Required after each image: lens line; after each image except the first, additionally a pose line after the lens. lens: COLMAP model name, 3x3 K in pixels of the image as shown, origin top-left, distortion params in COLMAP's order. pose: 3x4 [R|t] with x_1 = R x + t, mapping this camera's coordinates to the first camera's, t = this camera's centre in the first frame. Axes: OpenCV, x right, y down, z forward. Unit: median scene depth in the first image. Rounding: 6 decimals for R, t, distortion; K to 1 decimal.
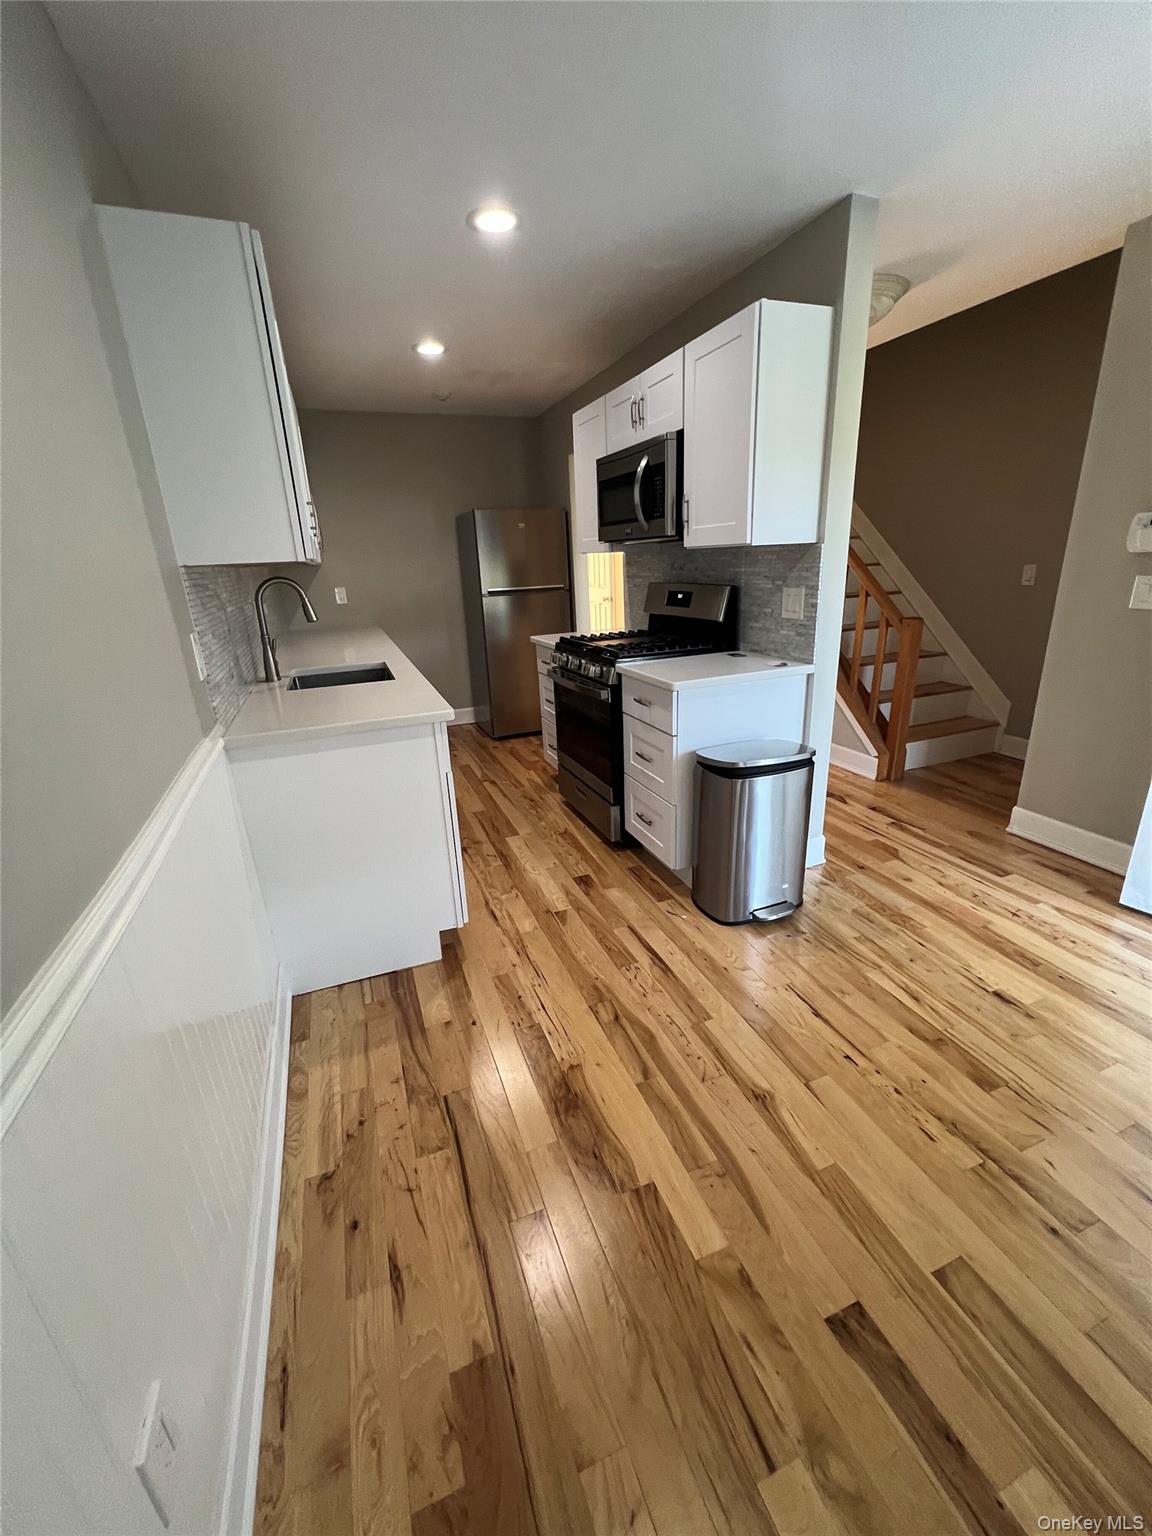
lens RADIAL K [[619.0, 0, 583.3], [0, 619.0, 768.5], [0, 0, 1]] dist [-0.001384, 0.000002]
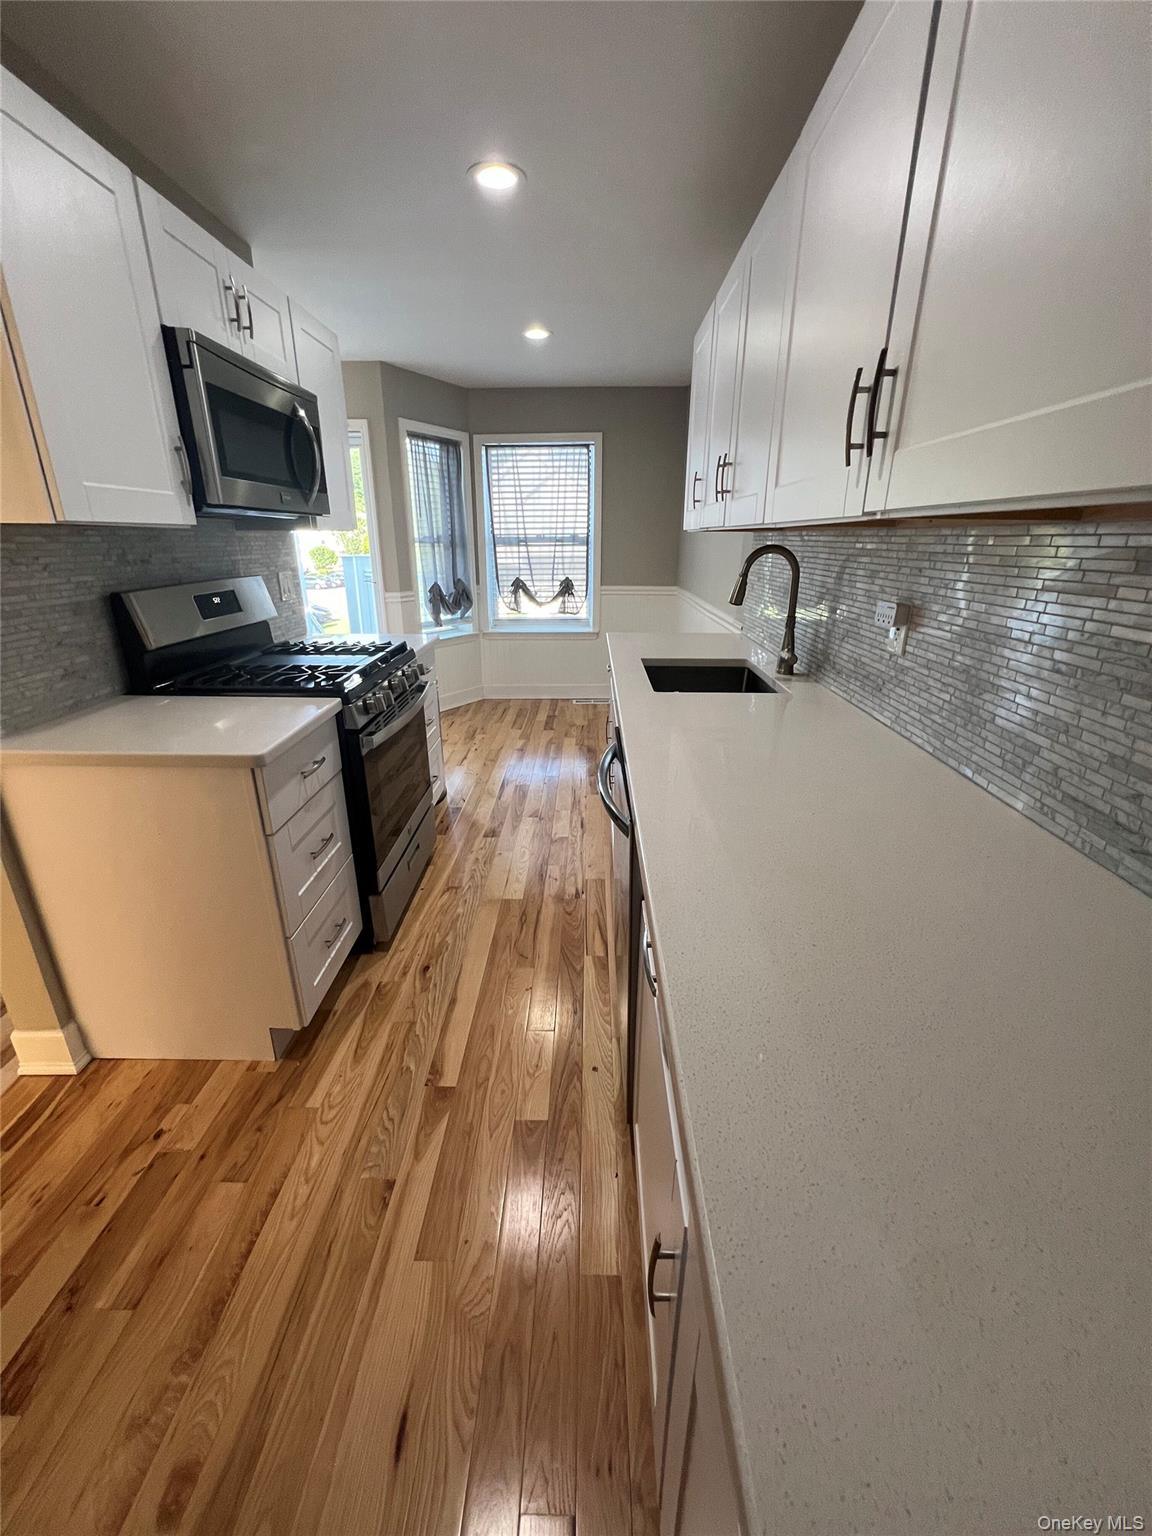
lens RADIAL K [[619.0, 0, 577.9], [0, 619.0, 768.0], [0, 0, 1]] dist [-0.001384, 0.000002]
pose [[-0.922555, -0.100810, 0.372463, -0.503074], [0.154246, 0.788446, 0.595451, -0.508040], [-0.353694, 0.606787, -0.711835, 1.554796]]
